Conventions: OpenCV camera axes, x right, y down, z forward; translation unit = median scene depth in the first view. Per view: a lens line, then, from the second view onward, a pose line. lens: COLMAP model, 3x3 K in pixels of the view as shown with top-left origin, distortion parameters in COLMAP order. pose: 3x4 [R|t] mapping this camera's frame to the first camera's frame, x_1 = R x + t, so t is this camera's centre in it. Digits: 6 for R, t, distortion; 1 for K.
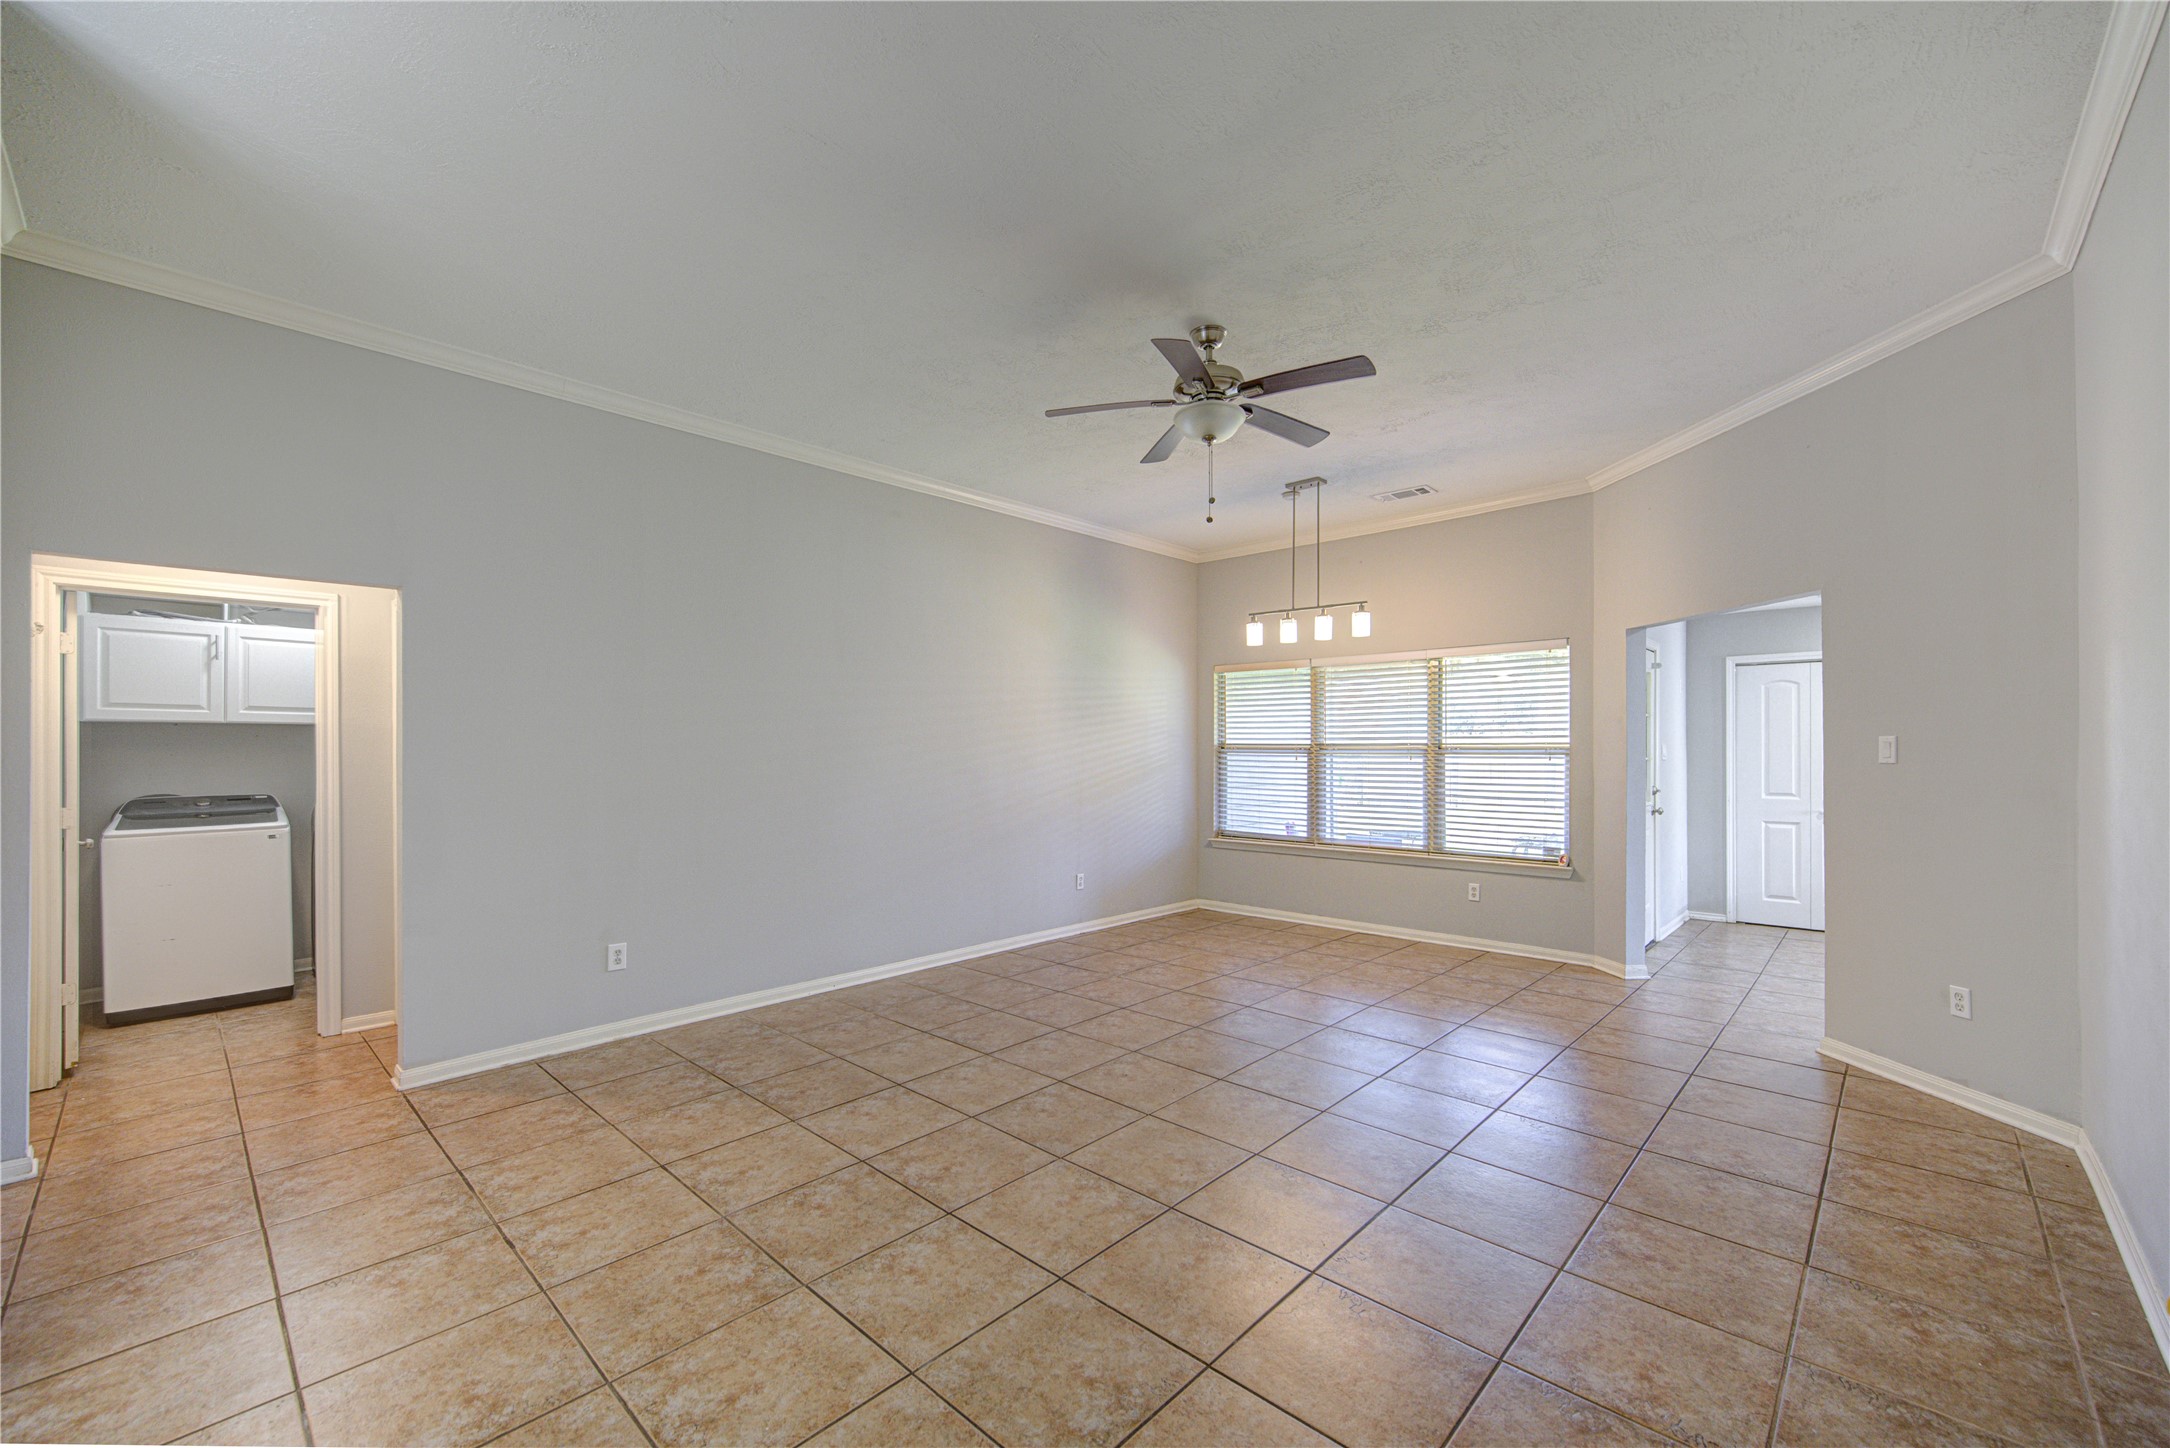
lens RADIAL K [[860.9, 0, 1073.5], [0, 860.9, 746.8], [0, 0, 1]] dist [-0.000113, 0.000269]
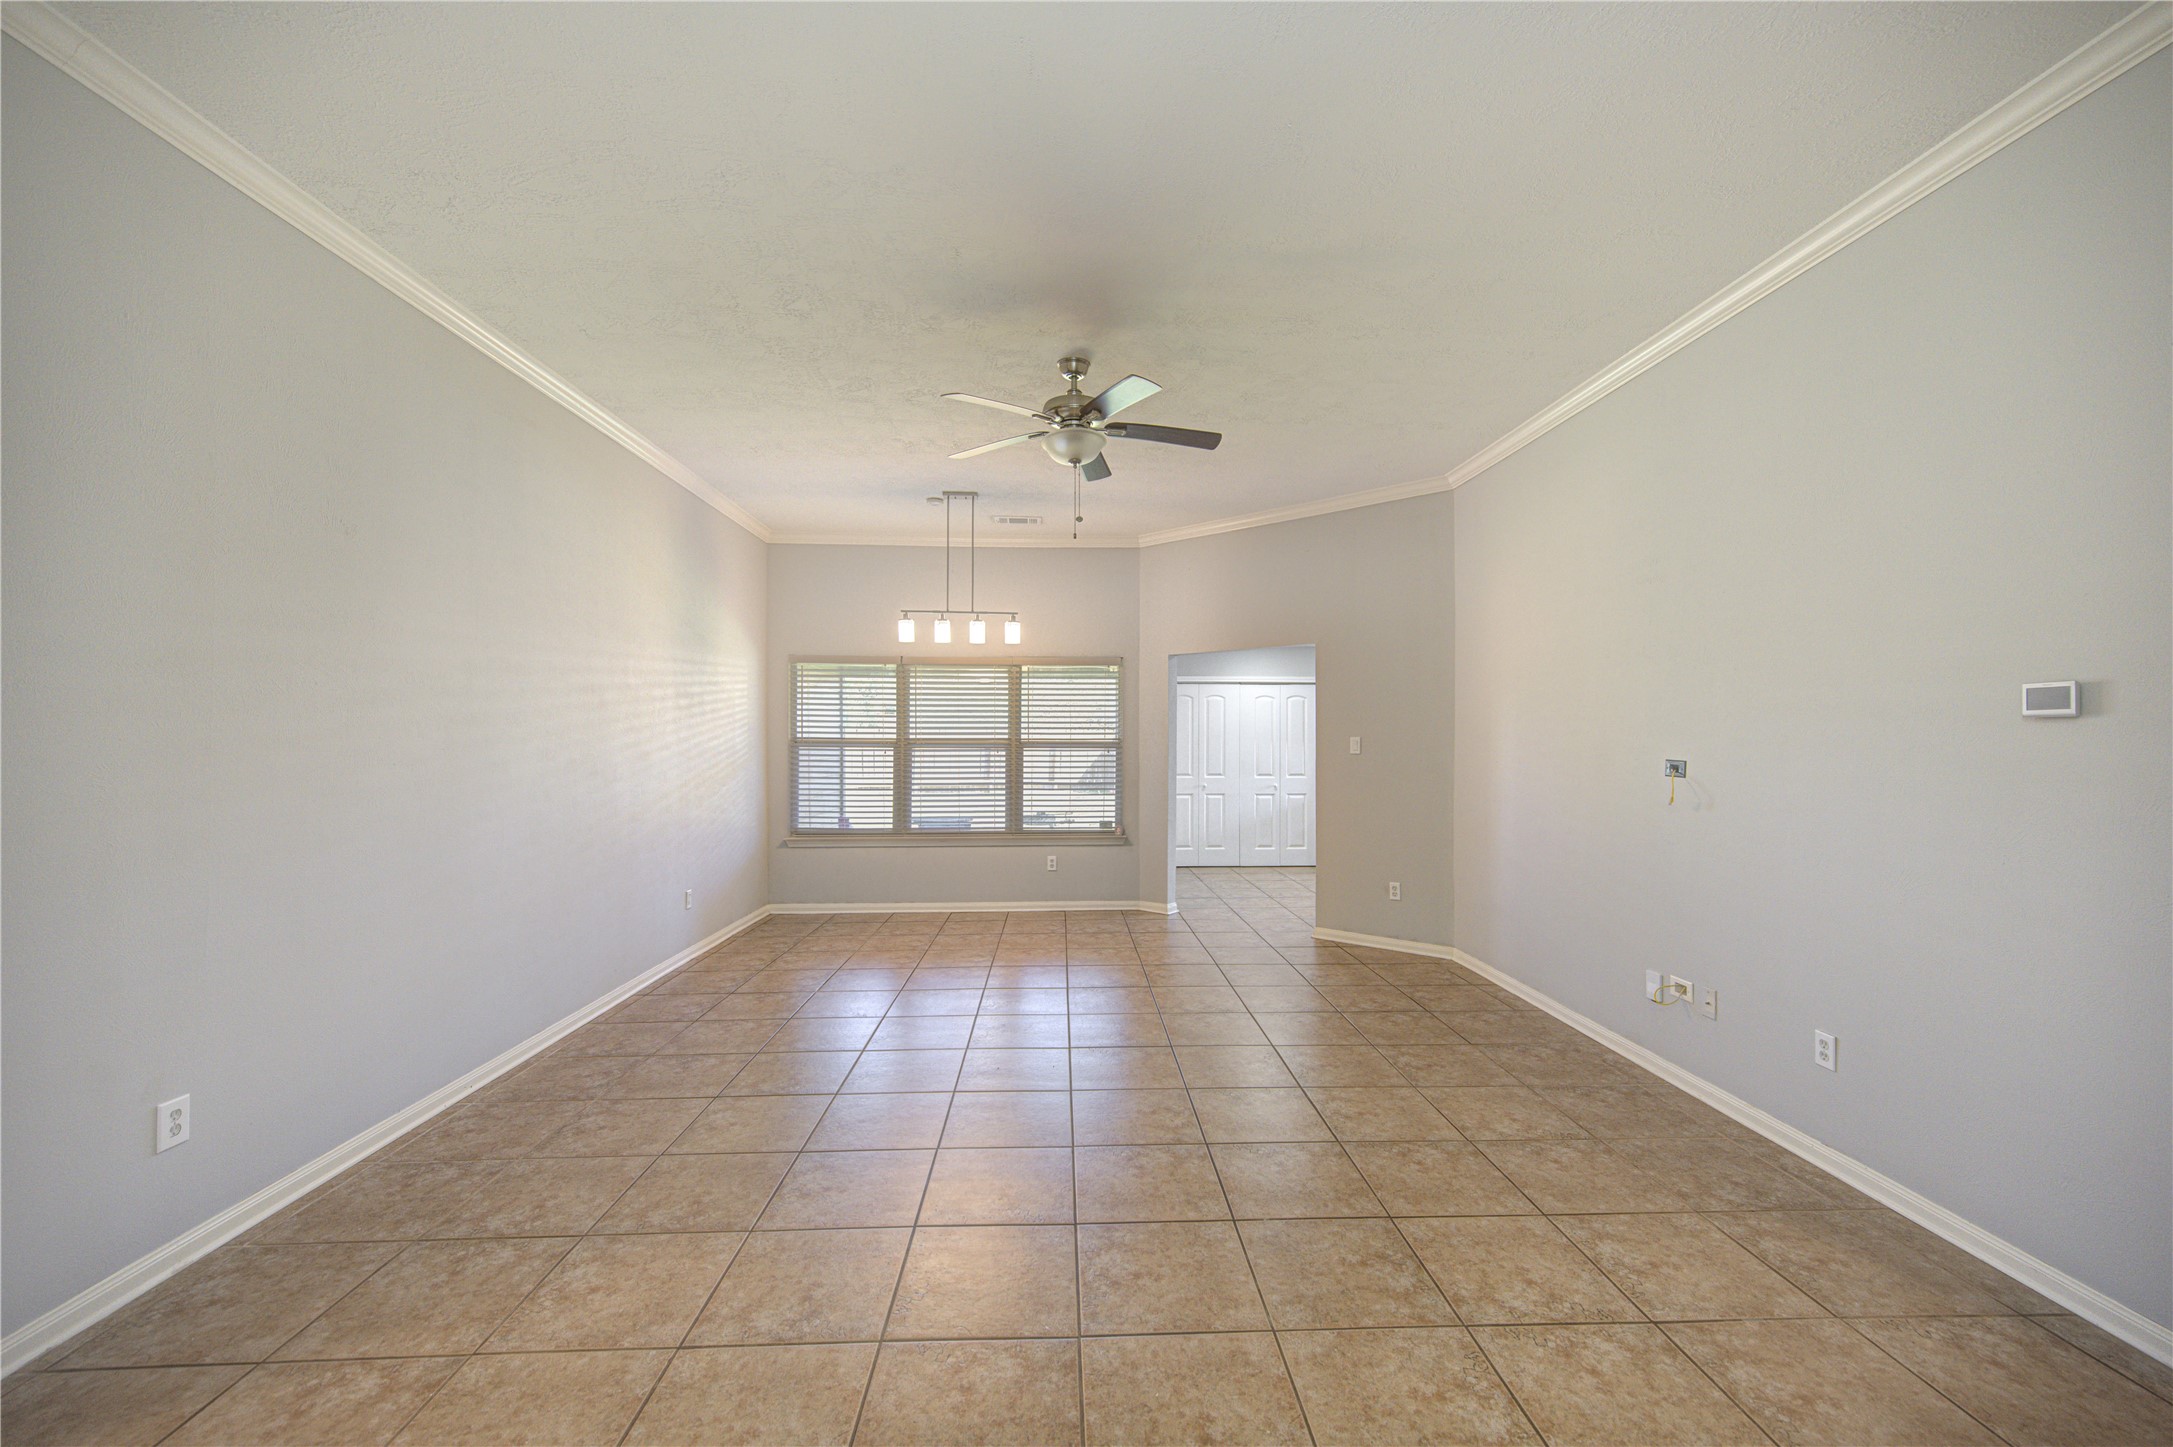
lens RADIAL K [[860.2, 0, 1088.5], [0, 860.2, 737.4], [0, 0, 1]] dist [0.000968, -0.000259]
pose [[0.699561, 0.003492, 0.714564, -0.654492], [-0.002316, 0.999994, -0.002619, -0.005112], [-0.714569, 0.000177, 0.699565, 0.242320]]
